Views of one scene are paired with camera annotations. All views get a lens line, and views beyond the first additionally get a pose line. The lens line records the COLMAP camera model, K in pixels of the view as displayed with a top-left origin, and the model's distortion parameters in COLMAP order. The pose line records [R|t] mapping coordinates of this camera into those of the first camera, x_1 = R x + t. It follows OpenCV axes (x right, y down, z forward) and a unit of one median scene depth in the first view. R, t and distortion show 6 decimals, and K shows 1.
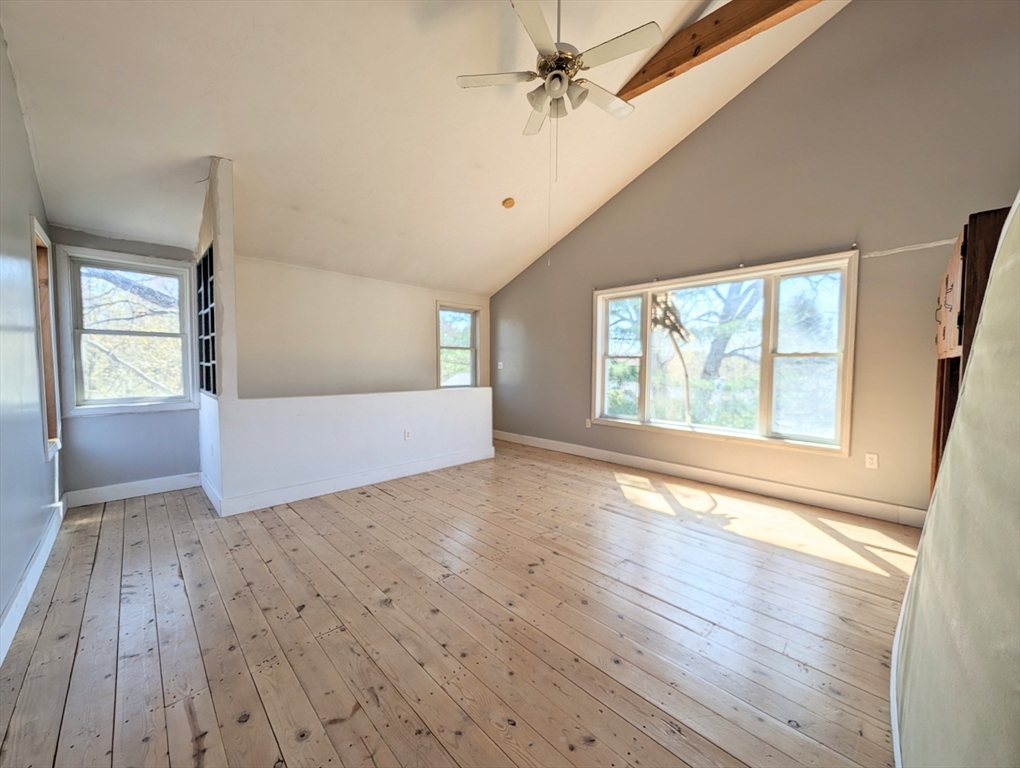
lens RADIAL K [[381.8, 0, 512.3], [0, 381.8, 383.8], [0, 0, 1]] dist [0.008784, 0.000030]
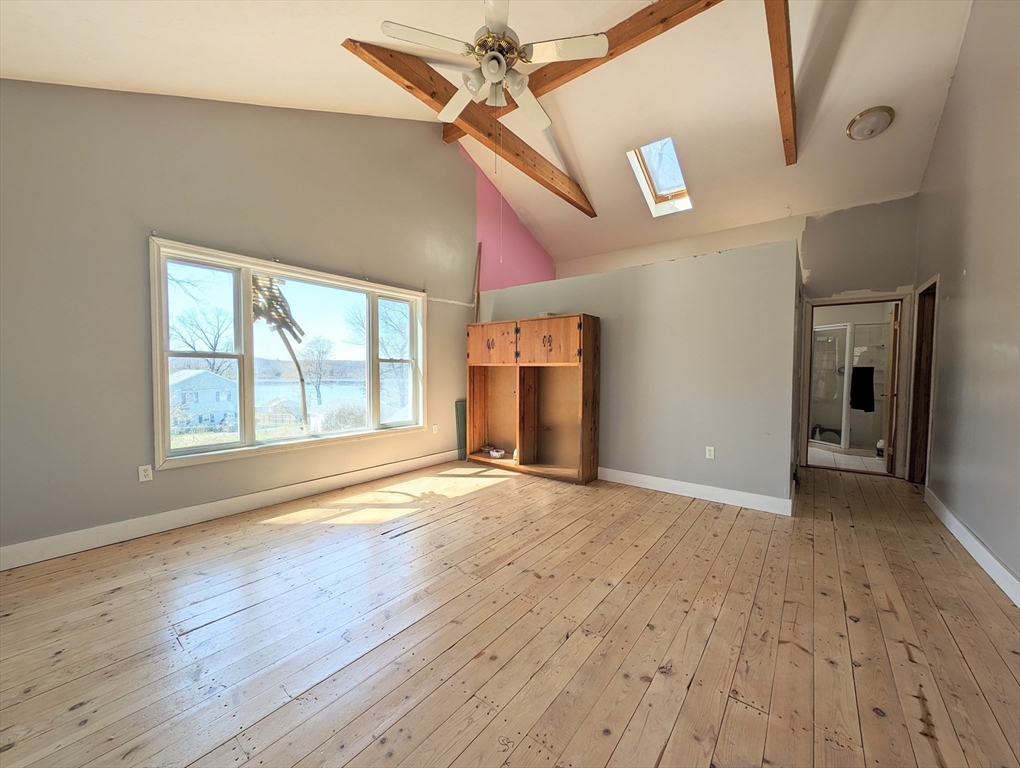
lens RADIAL K [[381.8, 0, 512.3], [0, 381.8, 383.8], [0, 0, 1]] dist [0.008784, 0.000030]
pose [[-0.120010, -0.041026, 0.991925, -0.638634], [0.041549, 0.998063, 0.046307, -0.044890], [-0.991903, 0.046771, -0.118073, 0.836036]]
